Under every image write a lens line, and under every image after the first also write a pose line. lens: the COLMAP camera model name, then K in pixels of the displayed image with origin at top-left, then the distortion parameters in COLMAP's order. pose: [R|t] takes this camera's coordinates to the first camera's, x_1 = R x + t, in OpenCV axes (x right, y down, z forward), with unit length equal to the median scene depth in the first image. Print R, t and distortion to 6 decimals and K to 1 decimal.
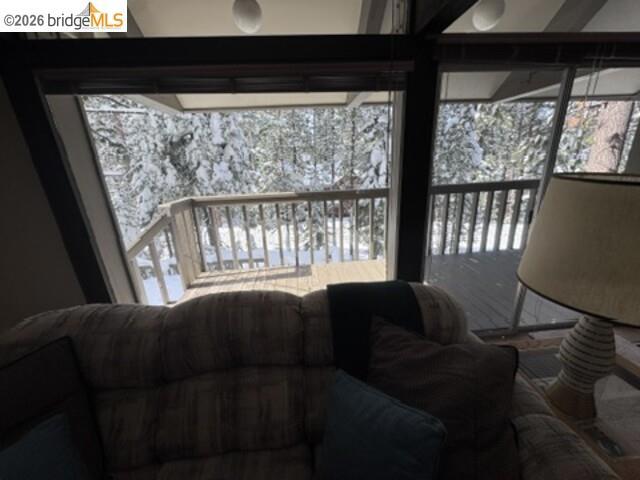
lens RADIAL K [[255.0, 0, 319.9], [0, 255.0, 241.8], [0, 0, 1]] dist [-0.005805, 0.001397]
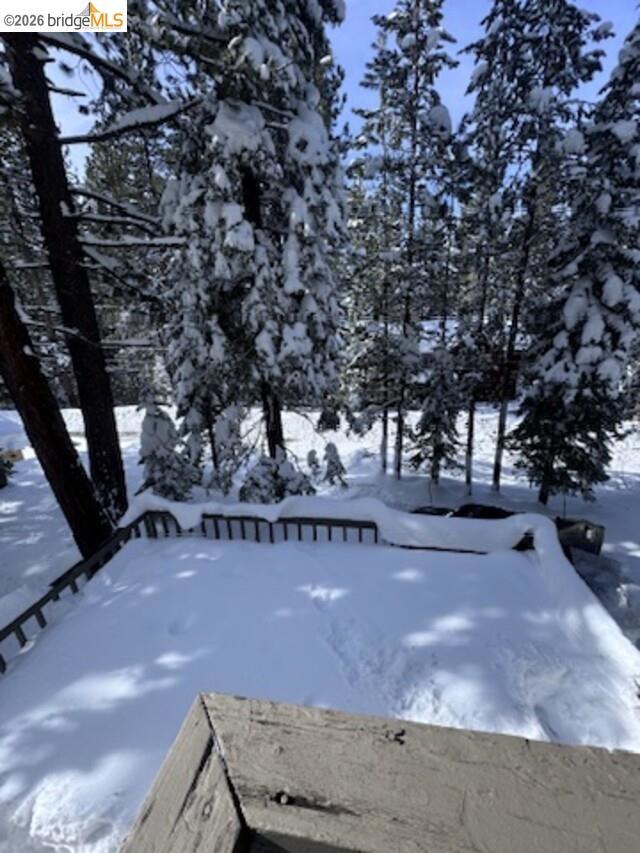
lens RADIAL K [[339.8, 0, 324.3], [0, 339.8, 425.5], [0, 0, 1]] dist [-0.005805, 0.001397]
pose [[0.970521, 0.062942, -0.232651, -0.122214], [-0.061745, 0.998015, 0.012434, -0.088173], [0.232971, 0.002298, 0.972481, 0.242959]]
